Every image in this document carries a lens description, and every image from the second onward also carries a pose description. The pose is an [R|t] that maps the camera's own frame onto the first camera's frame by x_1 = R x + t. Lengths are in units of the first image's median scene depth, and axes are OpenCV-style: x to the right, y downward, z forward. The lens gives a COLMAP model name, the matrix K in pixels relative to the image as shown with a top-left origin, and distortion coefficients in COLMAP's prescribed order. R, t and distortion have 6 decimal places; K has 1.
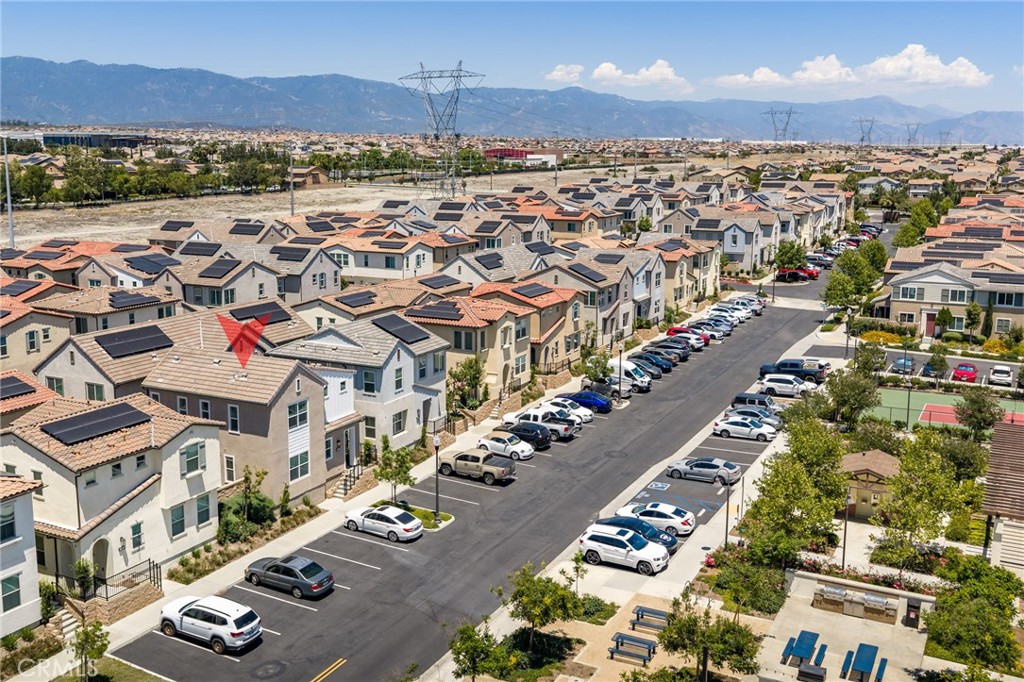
lens RADIAL K [[1006.8, 0, 479.0], [0, 1006.8, 316.3], [0, 0, 1]] dist [0.010254, -0.019497]
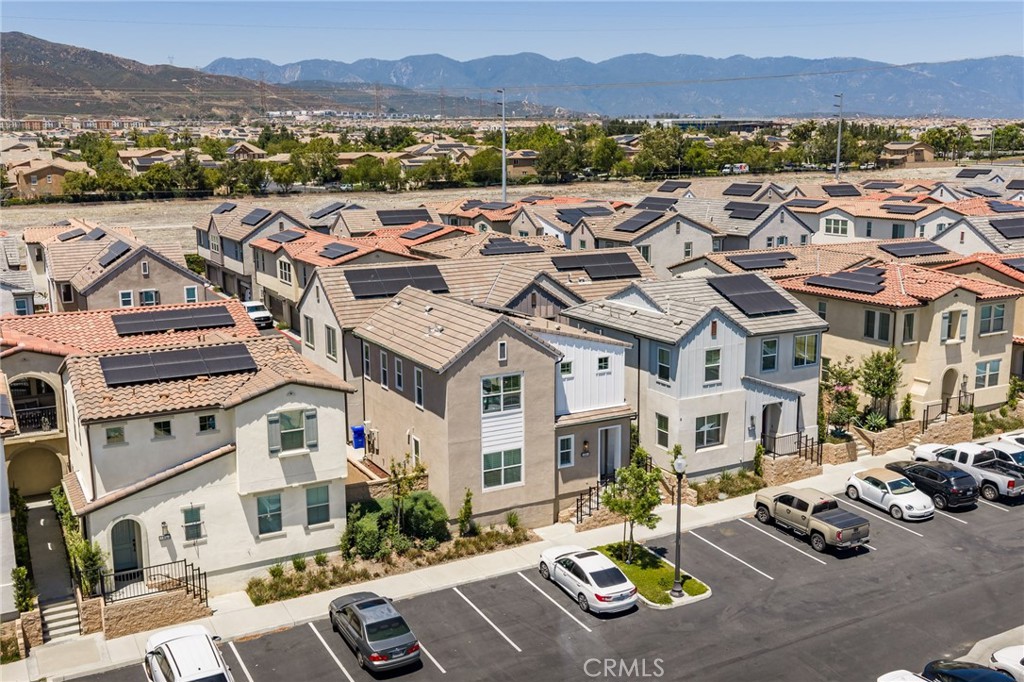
lens RADIAL K [[1014.5, 0, 524.4], [0, 1014.5, 340.8], [0, 0, 1]] dist [0.018772, -0.023440]
pose [[0.841741, 0.096029, -0.531272, 0.170283], [-0.080621, 0.995378, 0.052182, 0.020888], [0.533827, -0.001092, 0.845593, 0.365371]]
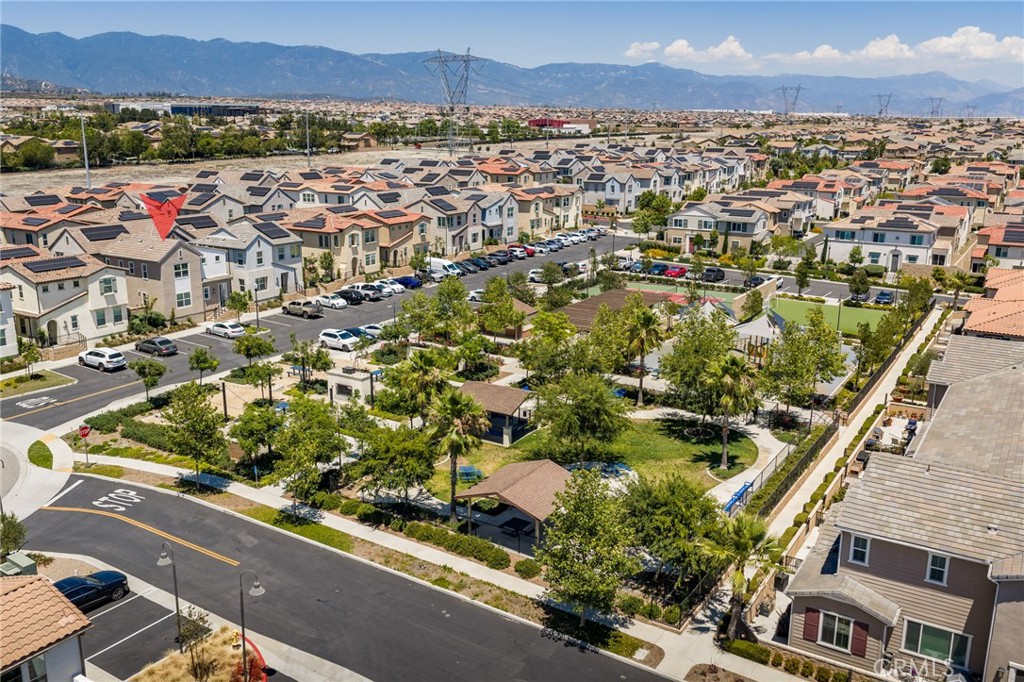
lens RADIAL K [[880.6, 0, 512.0], [0, 880.6, 341.0], [0, 0, 1]] dist [0.004823, -0.005242]
pose [[0.998035, 0.019905, -0.059418, 0.436062], [-0.014941, 0.996450, 0.082844, 0.072371], [0.060856, -0.081794, 0.994790, -0.465264]]
